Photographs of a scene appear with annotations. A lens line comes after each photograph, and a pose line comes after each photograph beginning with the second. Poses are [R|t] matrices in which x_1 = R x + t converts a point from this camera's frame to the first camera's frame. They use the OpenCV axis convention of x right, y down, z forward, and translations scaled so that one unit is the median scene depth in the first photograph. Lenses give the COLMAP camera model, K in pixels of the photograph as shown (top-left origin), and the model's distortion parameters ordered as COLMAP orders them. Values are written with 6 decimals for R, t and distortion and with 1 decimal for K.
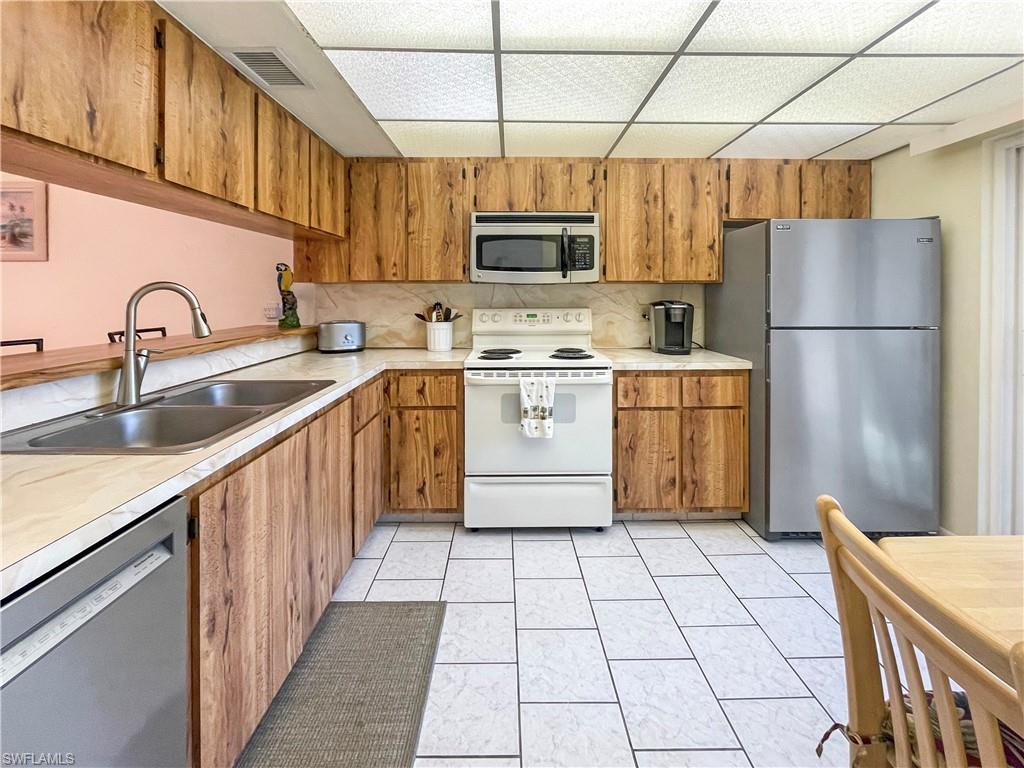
lens RADIAL K [[424.7, 0, 508.7], [0, 424.7, 381.5], [0, 0, 1]] dist [-0.021601, 0.000001]
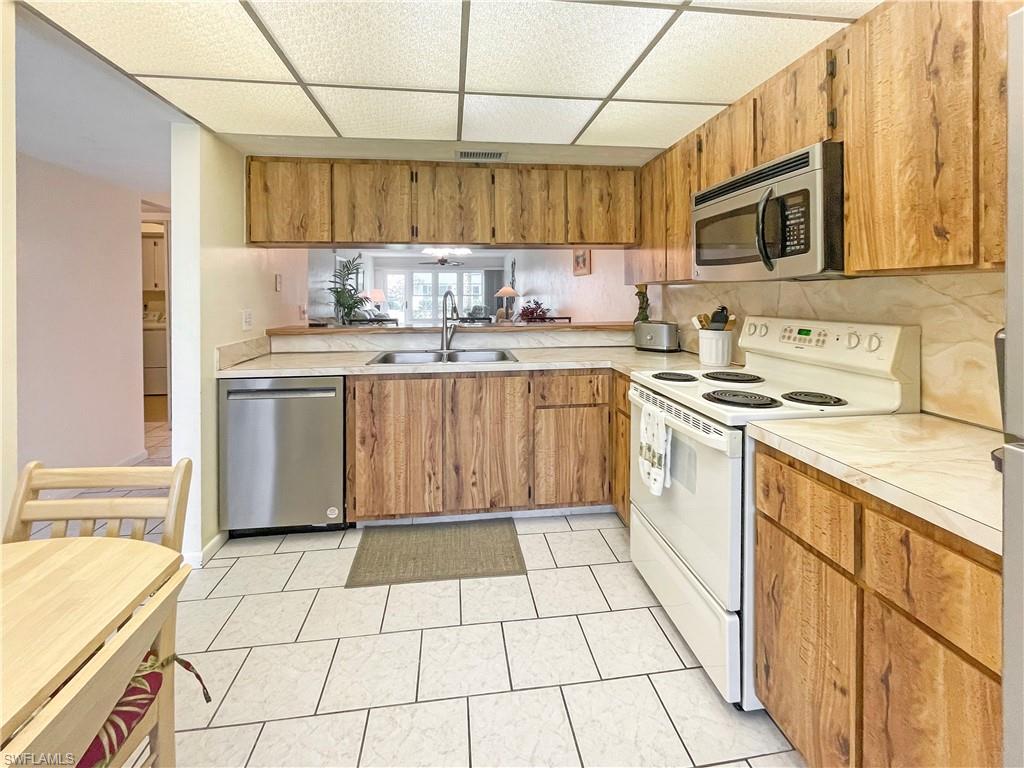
lens RADIAL K [[441.2, 0, 512.0], [0, 441.2, 384.0], [0, 0, 1]] dist [-0.017344, -0.000189]
pose [[0.126705, 0.198212, -0.971935, 0.720410], [-0.192278, 0.966155, 0.171967, -0.125571], [0.973126, 0.165093, 0.160529, 0.573466]]
